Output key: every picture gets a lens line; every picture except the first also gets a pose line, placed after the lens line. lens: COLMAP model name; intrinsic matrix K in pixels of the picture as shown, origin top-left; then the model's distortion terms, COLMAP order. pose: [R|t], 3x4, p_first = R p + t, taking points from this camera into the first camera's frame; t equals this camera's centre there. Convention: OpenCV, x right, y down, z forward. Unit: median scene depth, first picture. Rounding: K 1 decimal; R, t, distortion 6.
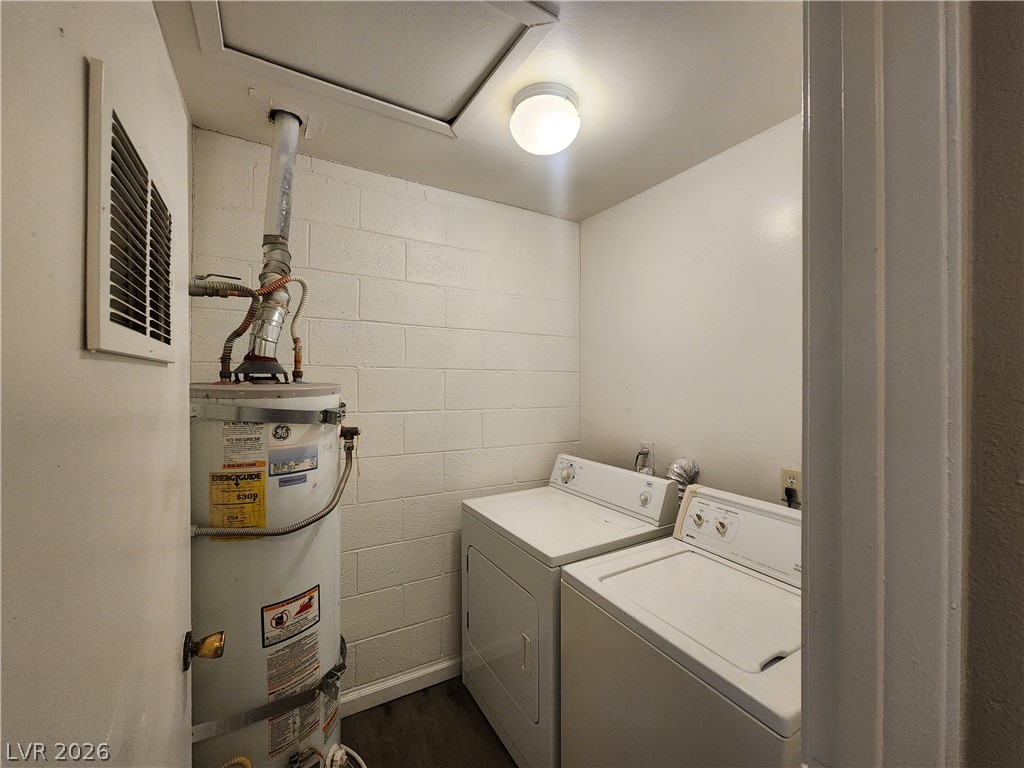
lens RADIAL K [[418.5, 0, 505.4], [0, 418.5, 379.8], [0, 0, 1]] dist [0.000691, -0.001276]
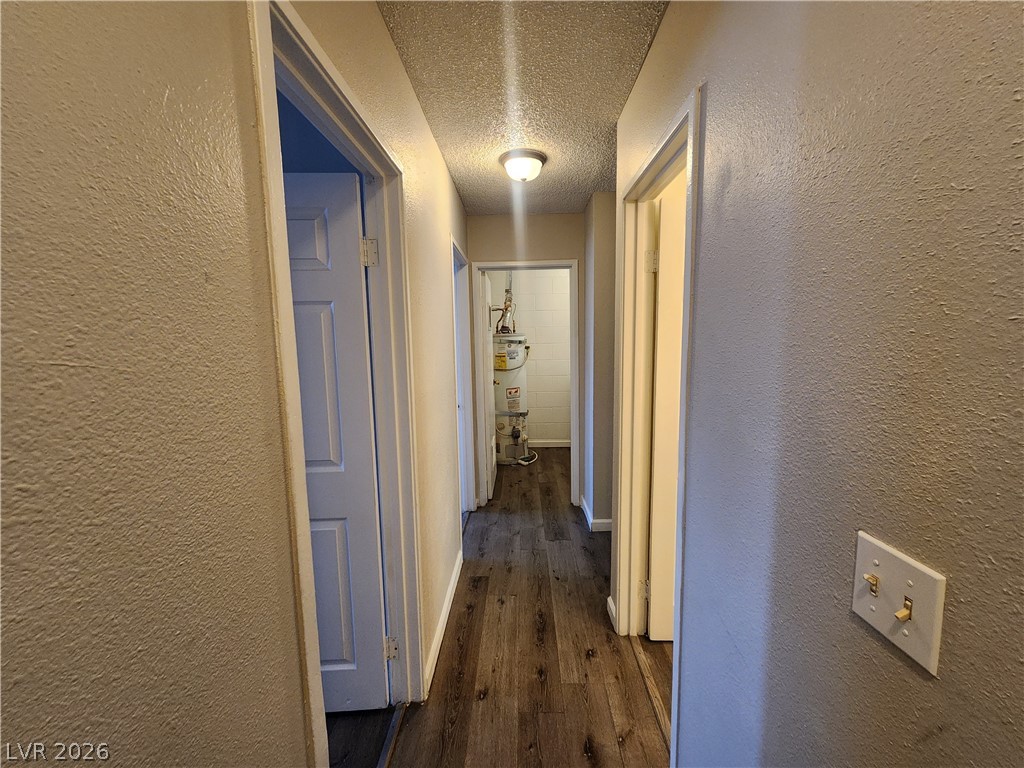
lens RADIAL K [[418.5, 0, 513.3], [0, 418.5, 383.4], [0, 0, 1]] dist [0.000691, -0.001276]
pose [[0.860938, 0.039262, -0.507192, 1.411683], [0.023863, 0.992803, 0.117361, 0.011448], [0.508150, -0.113144, 0.853805, -2.236756]]
